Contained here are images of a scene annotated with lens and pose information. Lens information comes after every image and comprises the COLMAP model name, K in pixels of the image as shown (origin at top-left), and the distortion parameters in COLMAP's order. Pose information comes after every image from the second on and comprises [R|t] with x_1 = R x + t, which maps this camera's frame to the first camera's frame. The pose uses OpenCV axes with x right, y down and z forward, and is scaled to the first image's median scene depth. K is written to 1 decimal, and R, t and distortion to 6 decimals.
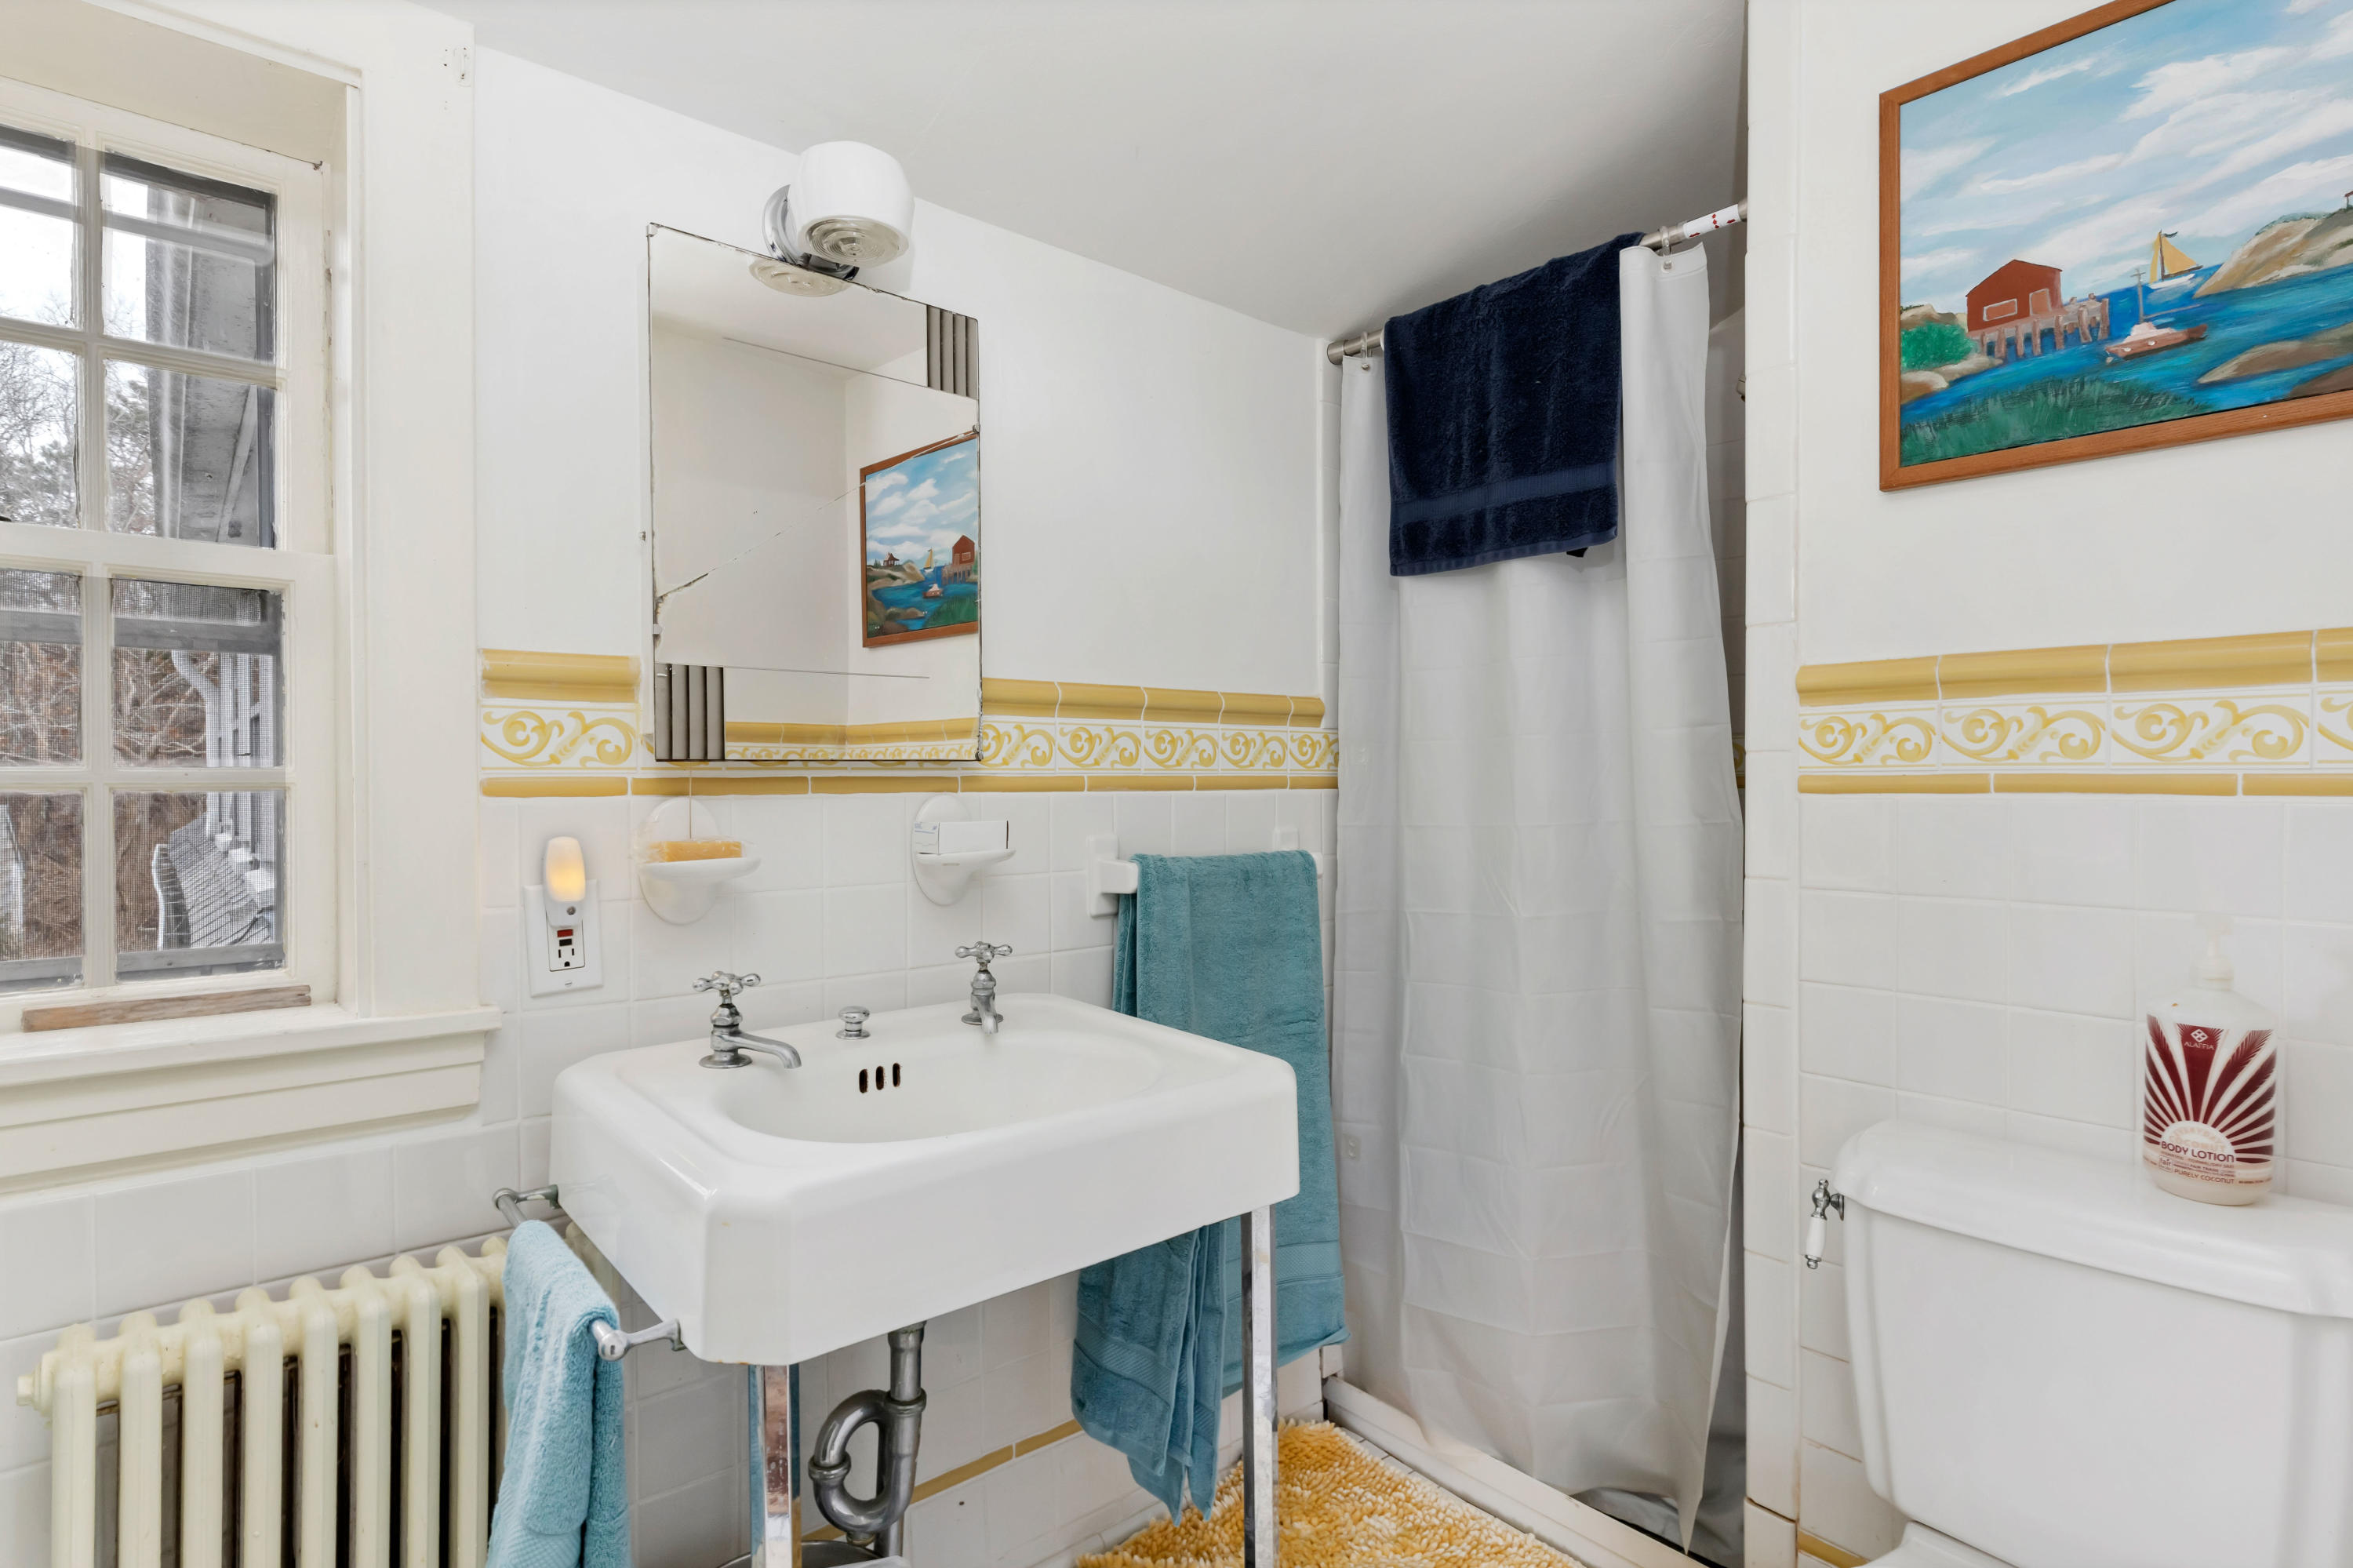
lens RADIAL K [[1173.8, 0, 1174.3], [0, 1173.8, 775.5], [0, 0, 1]] dist [0.001519, 0.000101]
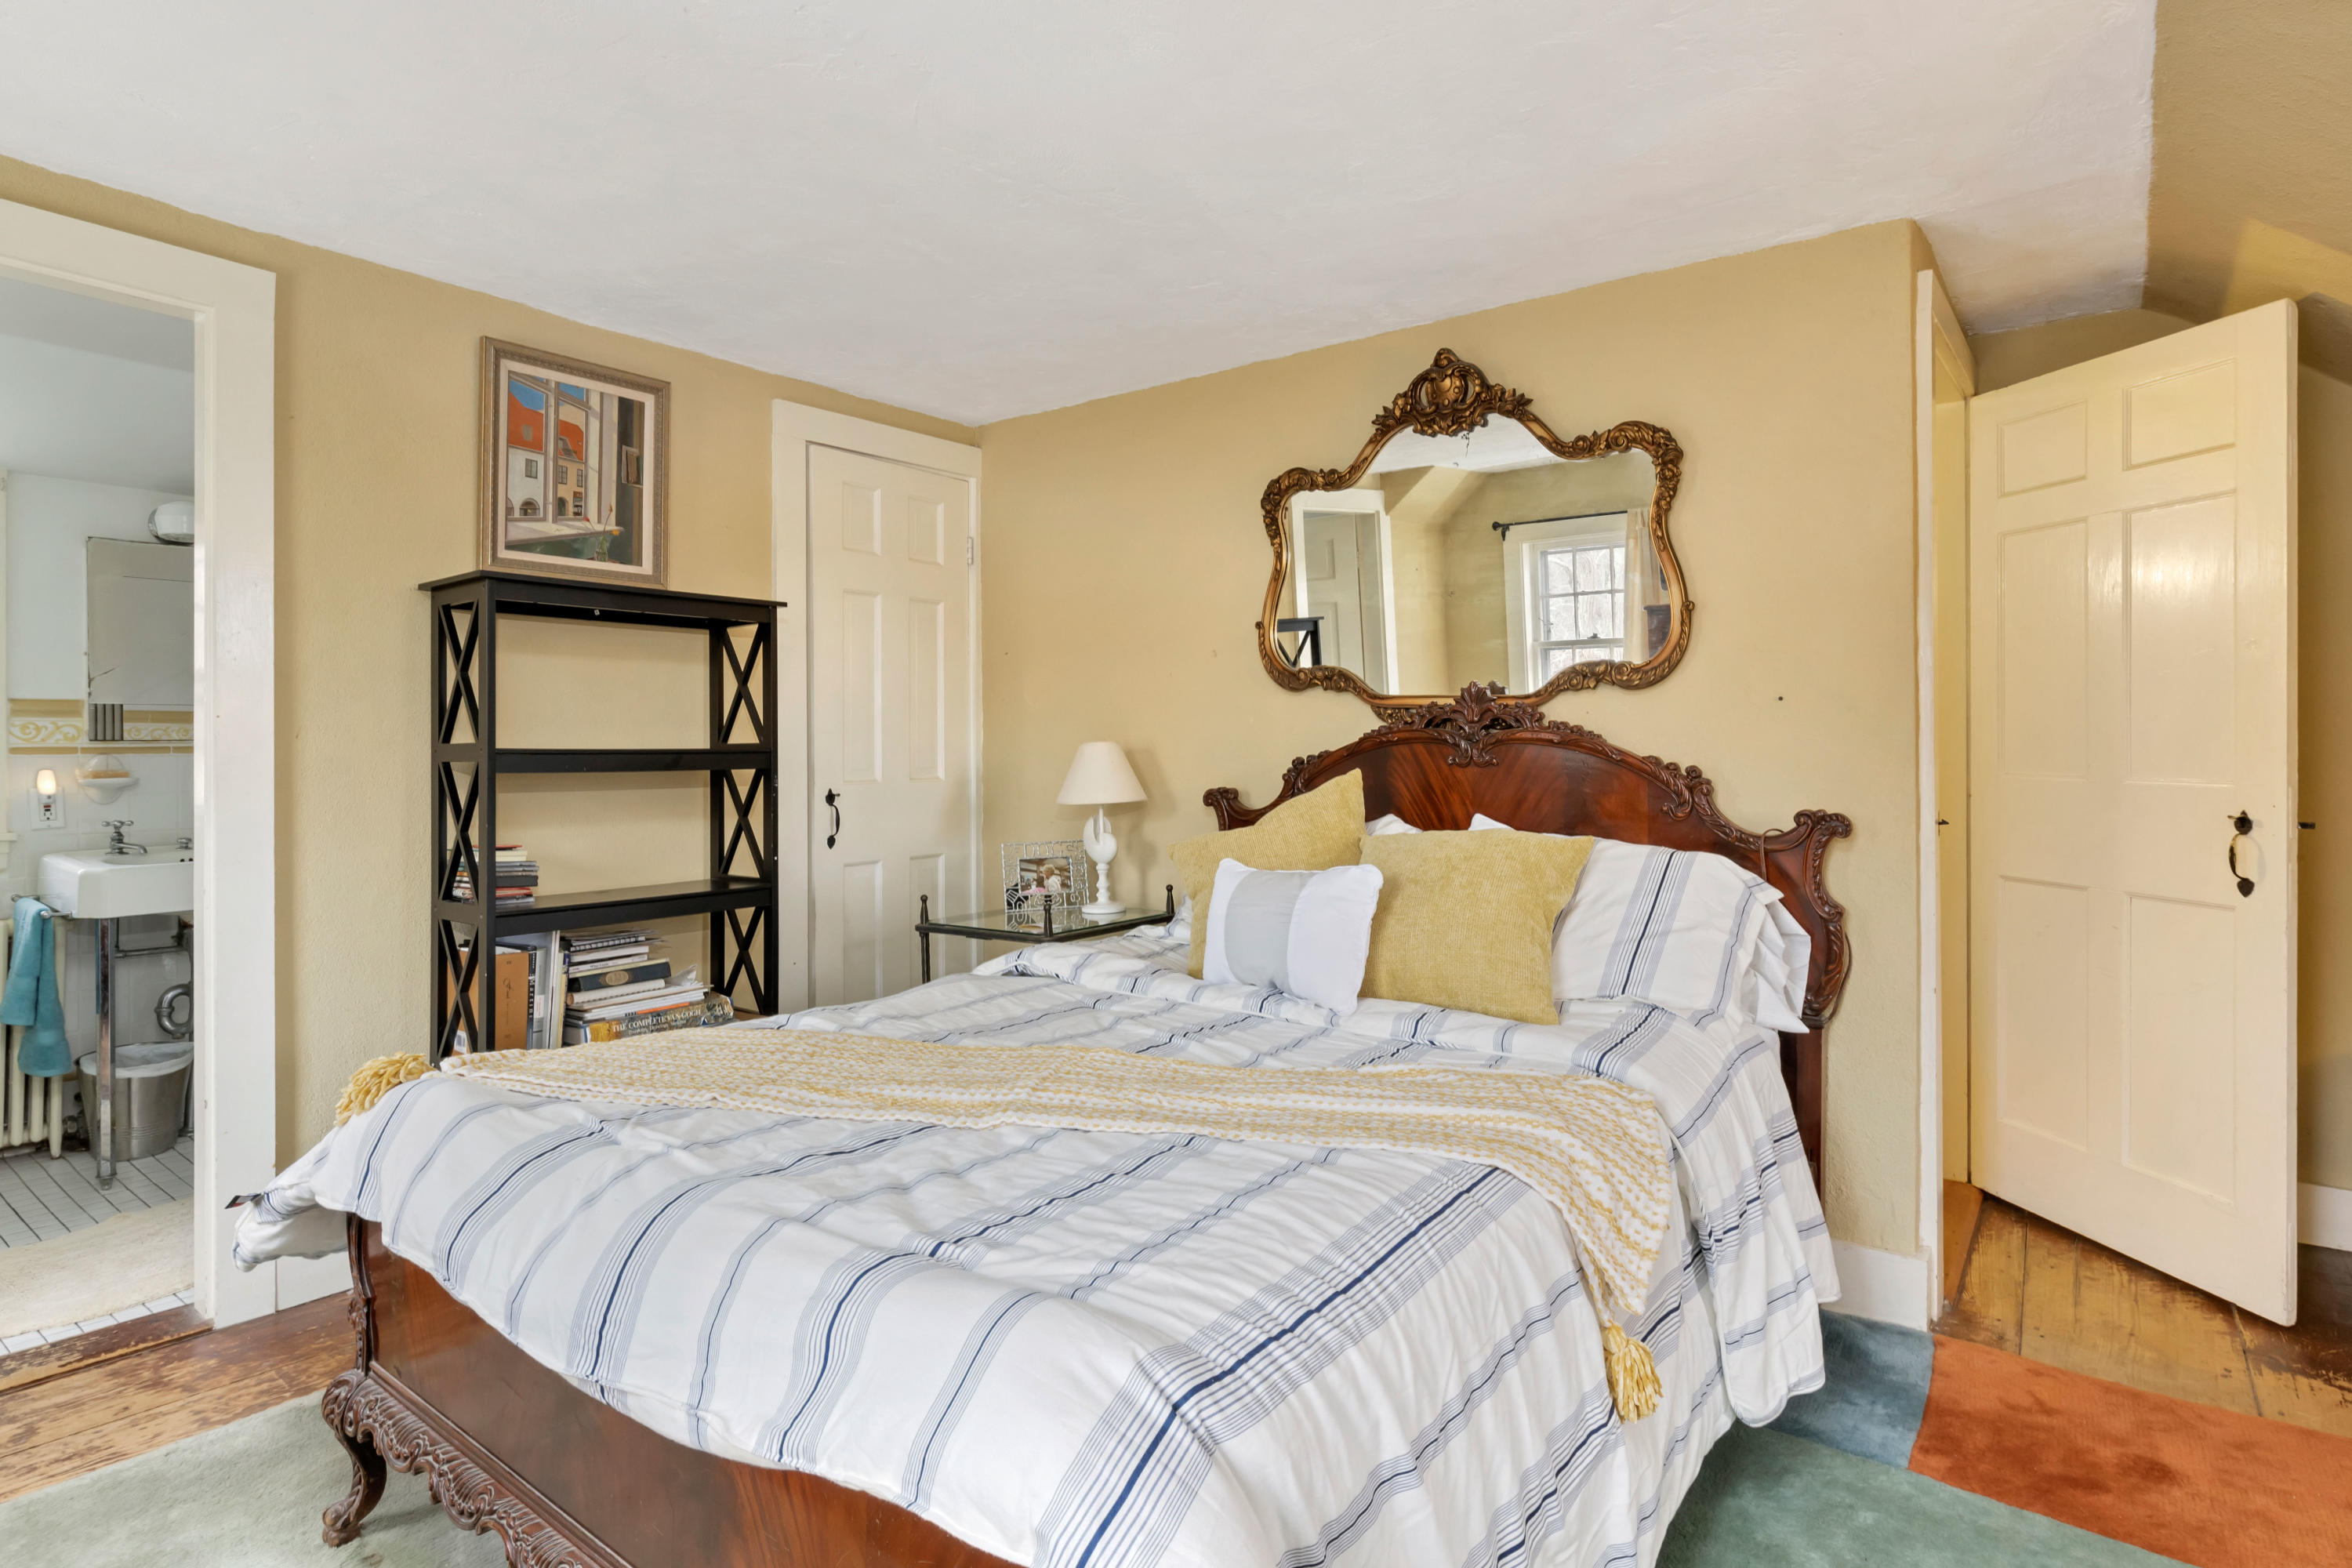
lens RADIAL K [[1202.2, 0, 1172.9], [0, 1202.2, 714.7], [0, 0, 1]] dist [0.002984, 0.000750]
pose [[0.979394, 0.001916, 0.201952, 1.381299], [0.000685, 0.999918, -0.012808, -0.033649], [-0.201960, 0.012683, 0.979312, -2.121598]]
